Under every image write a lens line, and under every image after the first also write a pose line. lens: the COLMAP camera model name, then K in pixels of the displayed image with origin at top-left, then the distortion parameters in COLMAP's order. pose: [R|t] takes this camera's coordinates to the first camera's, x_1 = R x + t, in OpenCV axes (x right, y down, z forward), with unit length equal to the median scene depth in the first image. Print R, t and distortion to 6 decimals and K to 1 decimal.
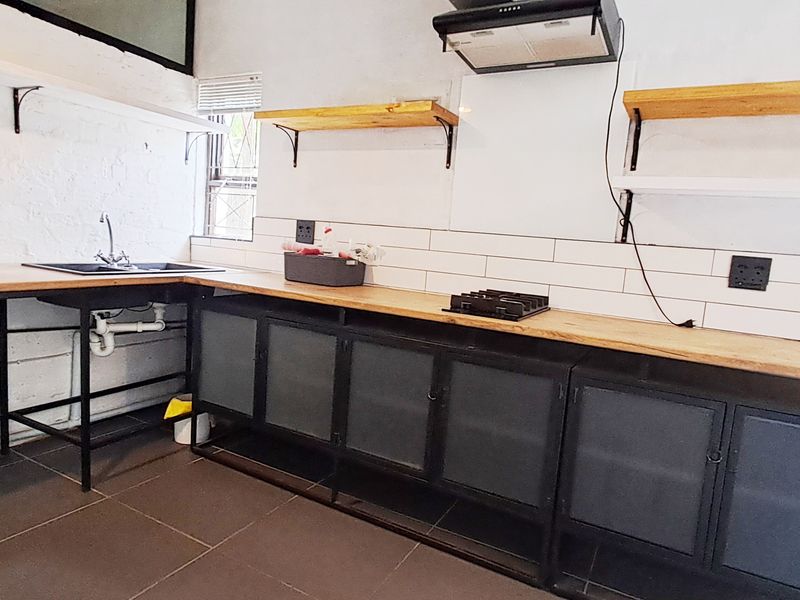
lens RADIAL K [[521.1, 0, 404.2], [0, 521.1, 309.3], [0, 0, 1]] dist [-0.070906, 0.103519]
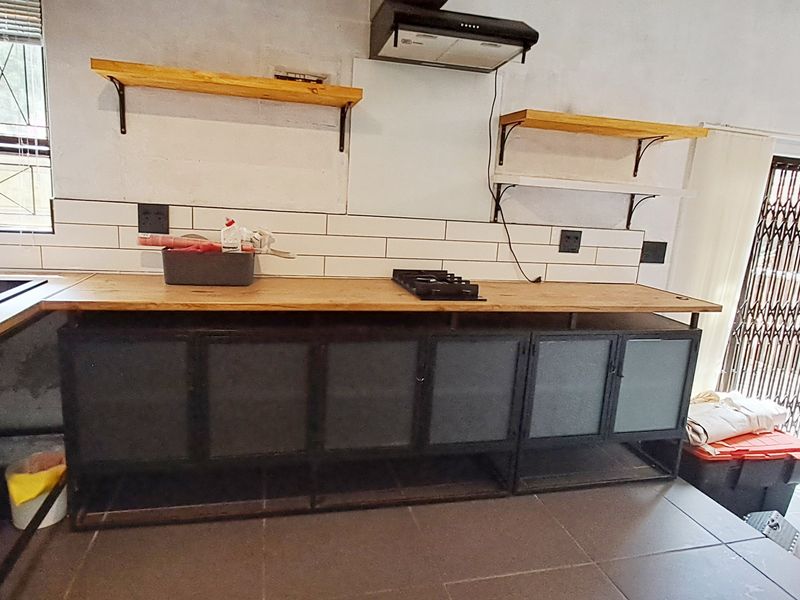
lens RADIAL K [[521.1, 0, 404.2], [0, 521.1, 309.3], [0, 0, 1]] dist [-0.070906, 0.103519]
pose [[0.736636, -0.172391, 0.653949, -0.603727], [0.087558, 0.983138, 0.160542, -0.141583], [-0.670598, -0.061002, 0.739309, 0.191653]]
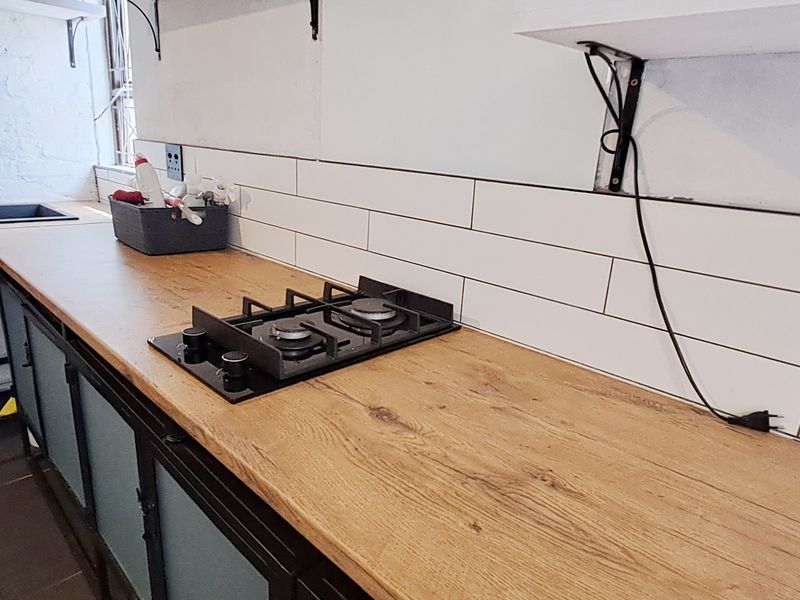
lens RADIAL K [[521.1, 0, 404.2], [0, 521.1, 309.3], [0, 0, 1]] dist [-0.070906, 0.103519]
pose [[0.960912, 0.068046, -0.268360, 0.377319], [-0.026235, 0.987343, 0.156414, -0.096397], [0.275607, -0.143260, 0.950535, 0.550771]]
